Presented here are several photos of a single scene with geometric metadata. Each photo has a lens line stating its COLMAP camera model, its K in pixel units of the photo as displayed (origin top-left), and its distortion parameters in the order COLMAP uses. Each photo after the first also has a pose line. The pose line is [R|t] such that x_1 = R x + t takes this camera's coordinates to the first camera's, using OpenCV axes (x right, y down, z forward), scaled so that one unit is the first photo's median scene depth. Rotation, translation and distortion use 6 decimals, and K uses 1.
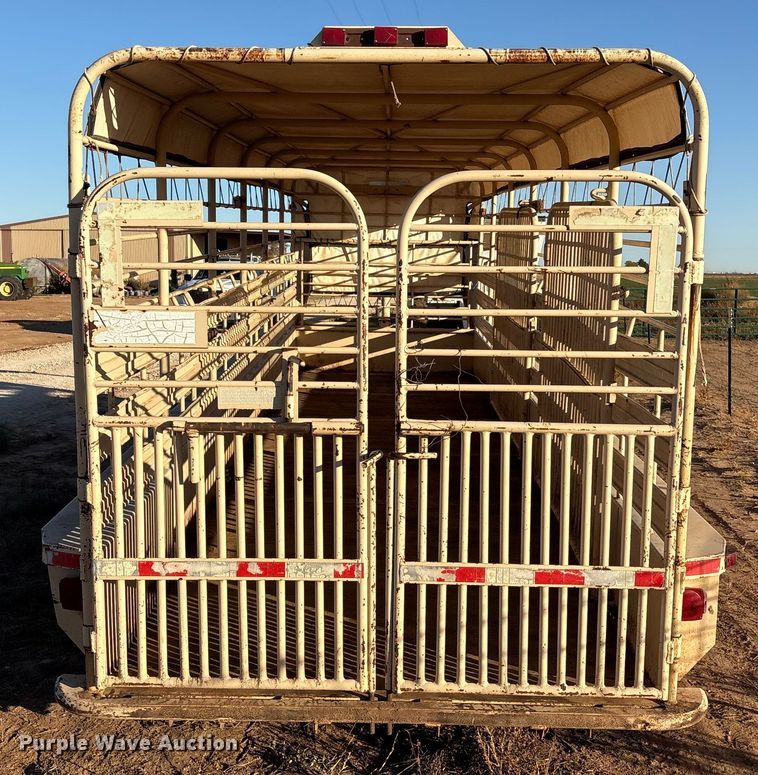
lens RADIAL K [[1088.7, 0, 366.4], [0, 1088.7, 377.4], [0, 0, 1]] dist [0.277889, -1.104930]
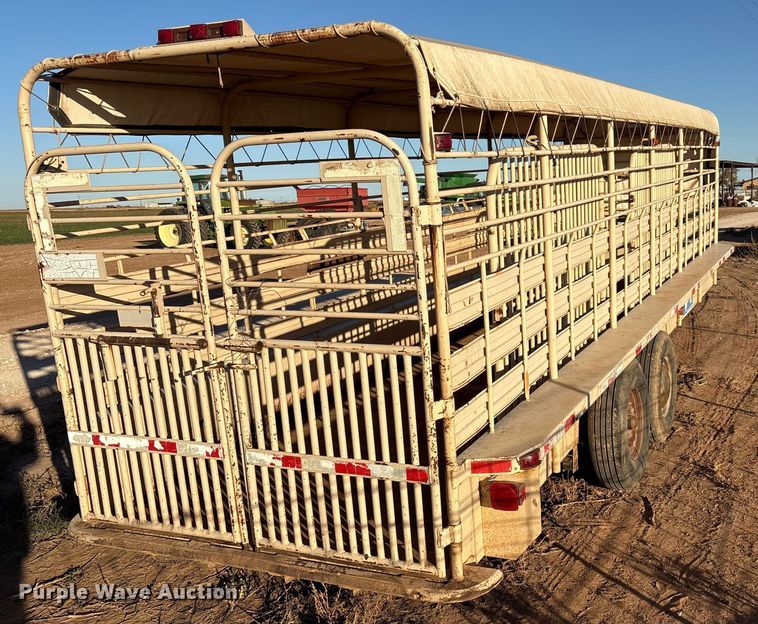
lens RADIAL K [[828.3, 0, 508.0], [0, 828.3, 318.9], [0, 0, 1]] dist [0.015626, 0.006375]
pose [[0.936960, 0.013656, -0.349169, 0.646263], [0.006778, 0.998338, 0.057233, -0.034142], [0.349371, -0.055992, 0.935310, 0.213472]]
